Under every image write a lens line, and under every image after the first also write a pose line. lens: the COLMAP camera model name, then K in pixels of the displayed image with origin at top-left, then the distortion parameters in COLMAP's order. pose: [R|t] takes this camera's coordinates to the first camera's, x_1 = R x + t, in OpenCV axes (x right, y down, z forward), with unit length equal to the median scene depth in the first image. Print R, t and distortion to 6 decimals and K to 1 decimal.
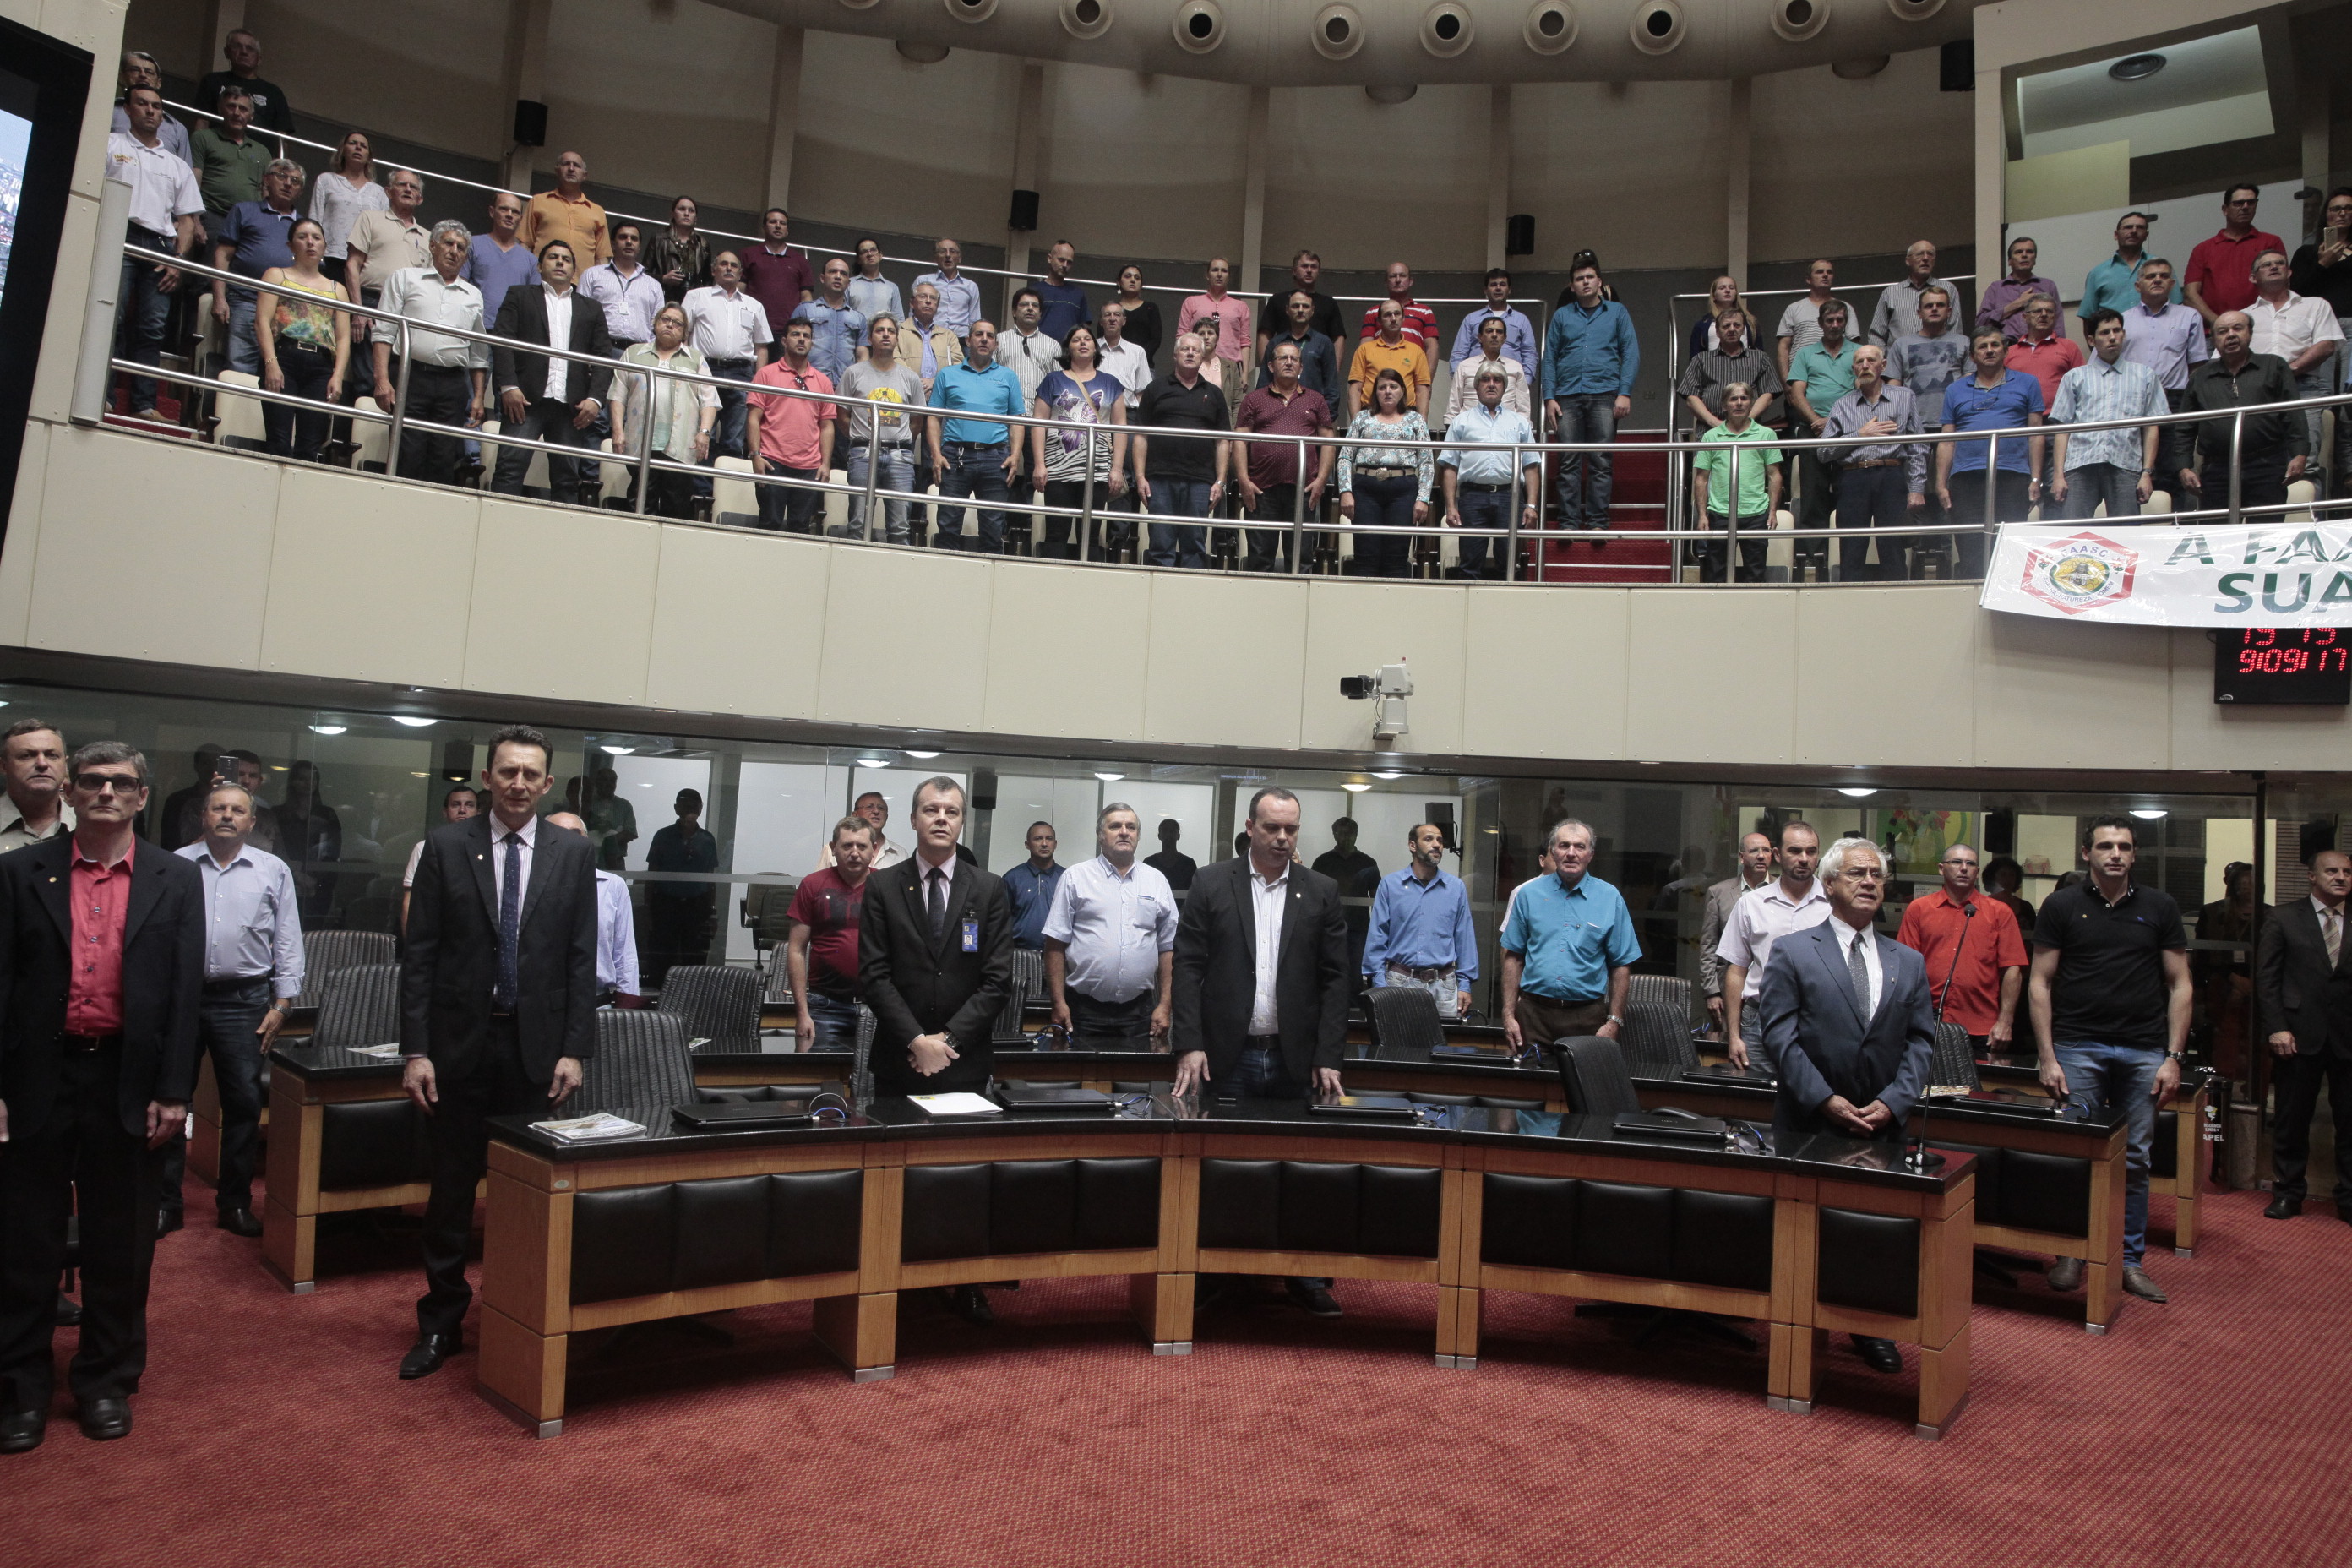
lens RADIAL K [[1653.9, 0, 1176.0], [0, 1653.9, 784.0], [0, 0, 1]] dist [-0.105867, 0.086748]
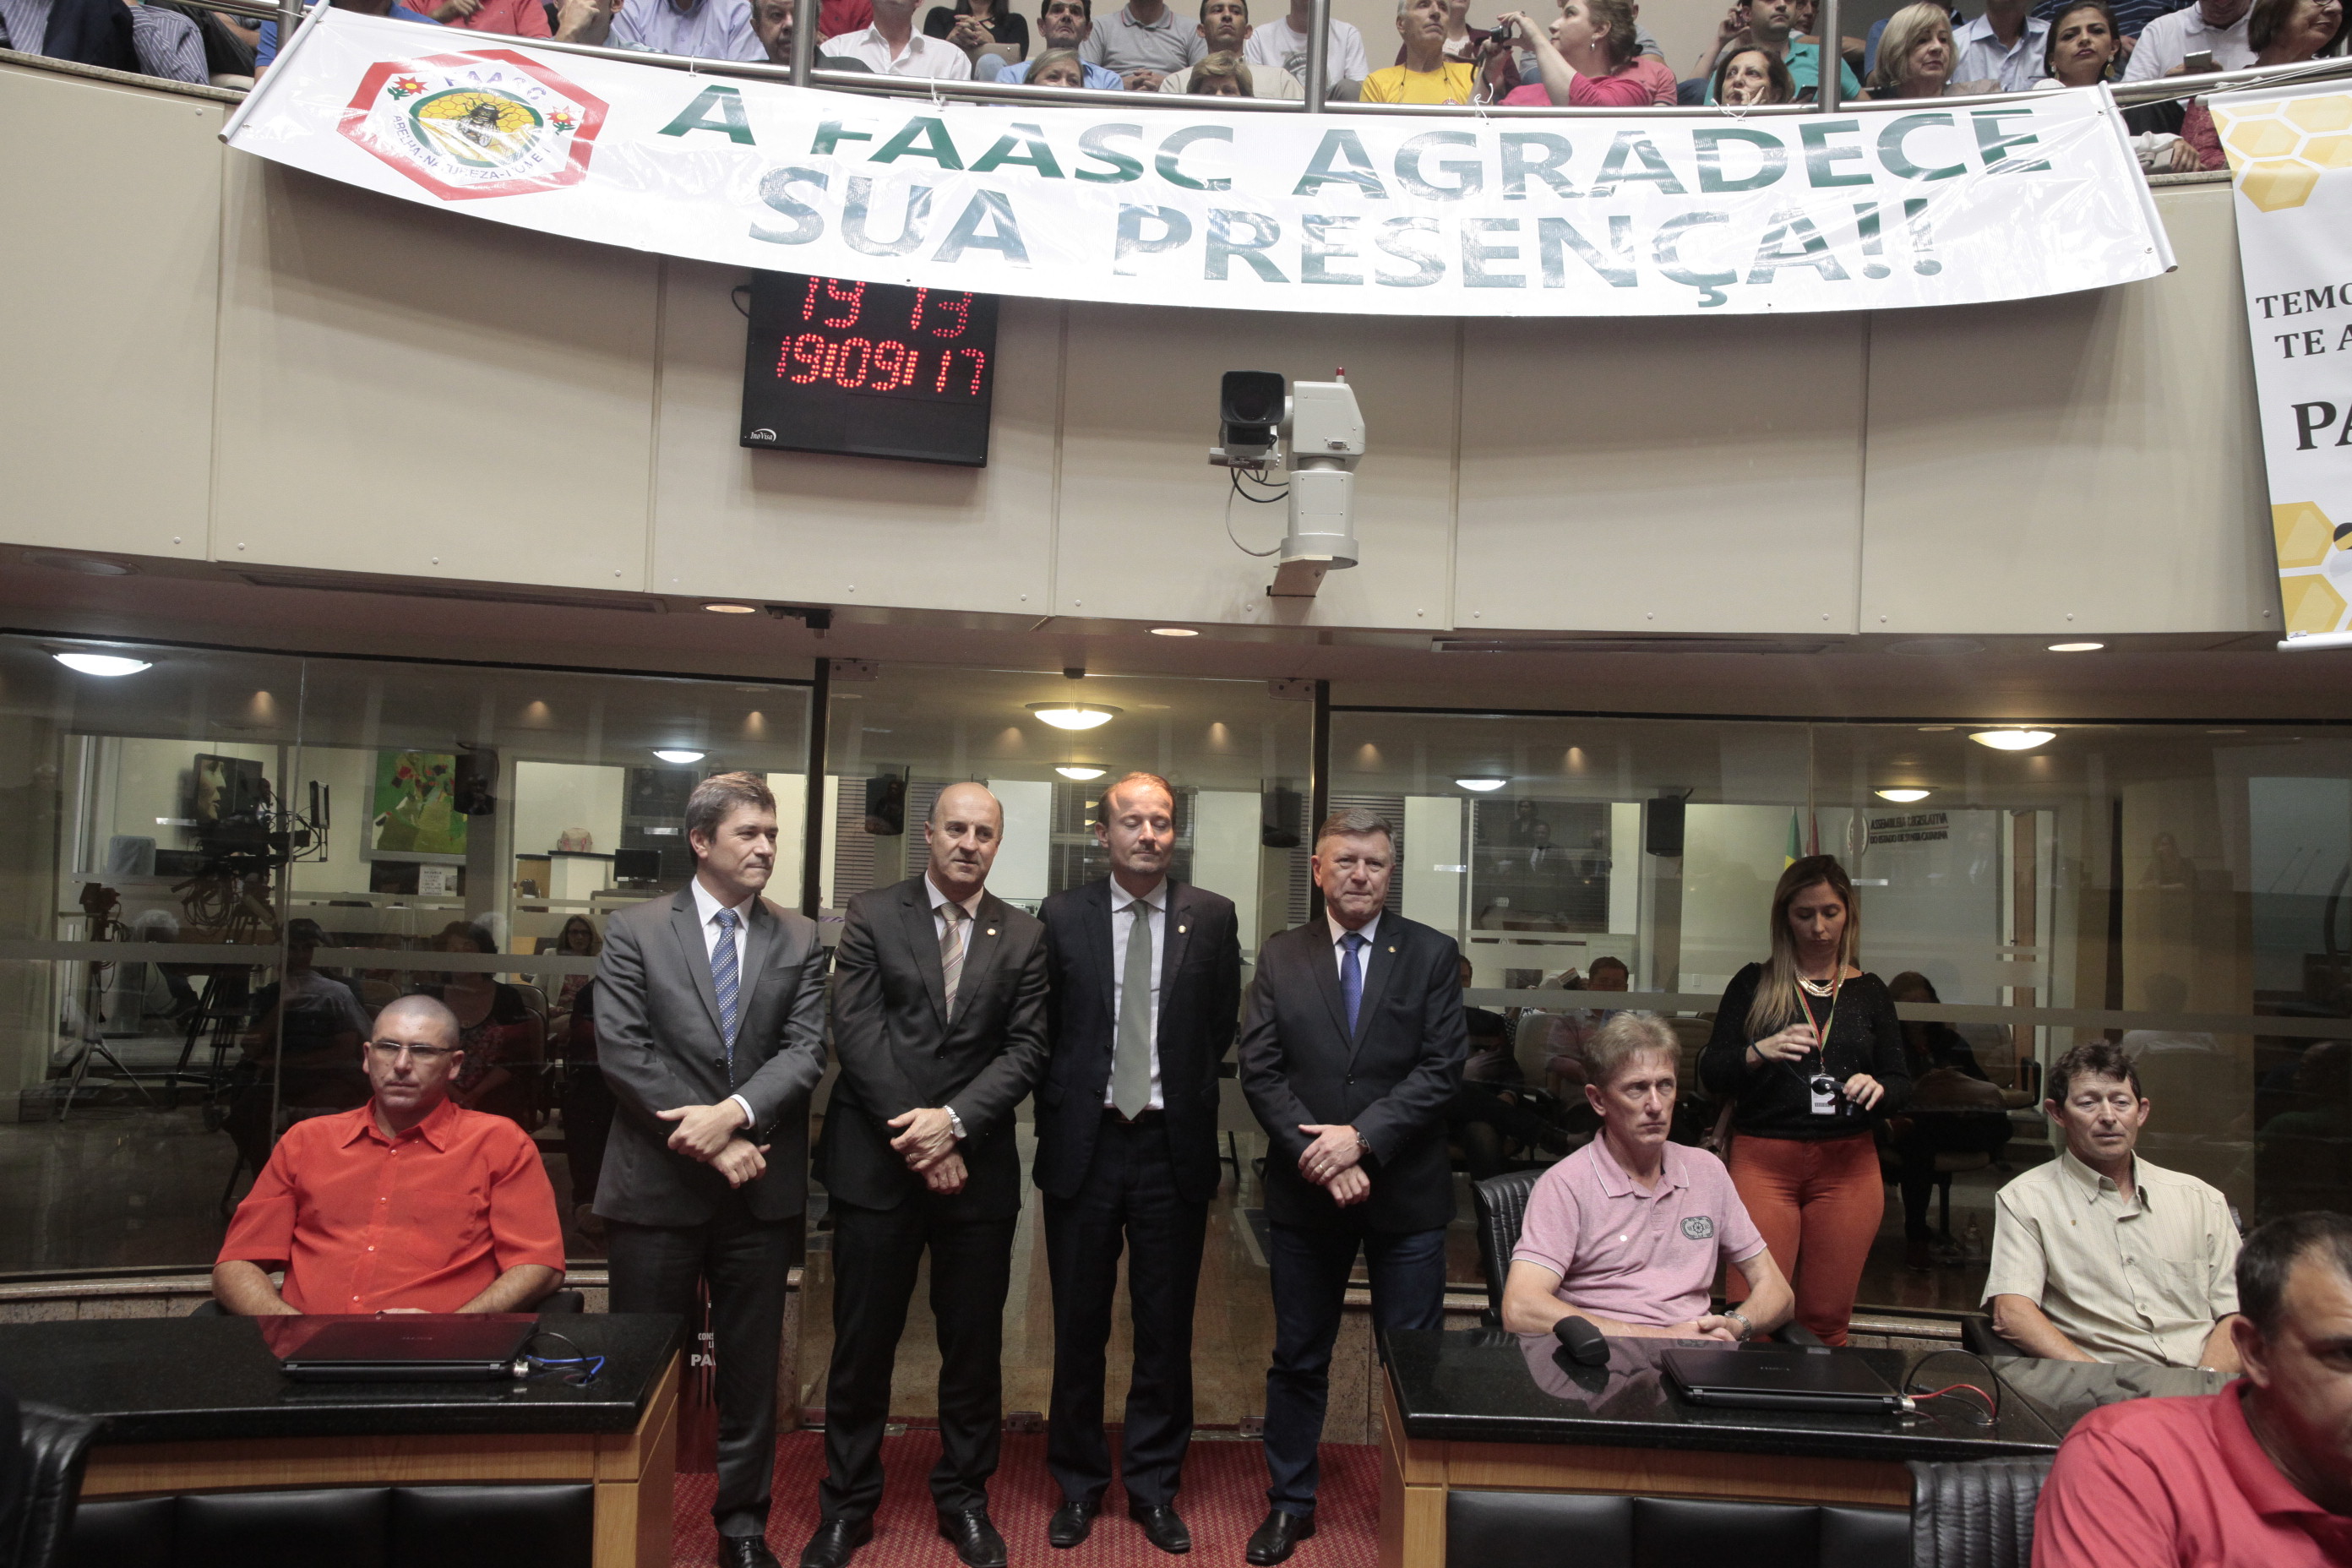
lens RADIAL K [[1653.9, 0, 1176.0], [0, 1653.9, 784.0], [0, 0, 1]] dist [-0.105867, 0.086748]
pose [[0.692301, 0.025330, 0.721165, 0.404479], [-0.031258, 0.999498, -0.005099, 0.044300], [-0.720932, -0.019012, 0.692745, 0.593972]]
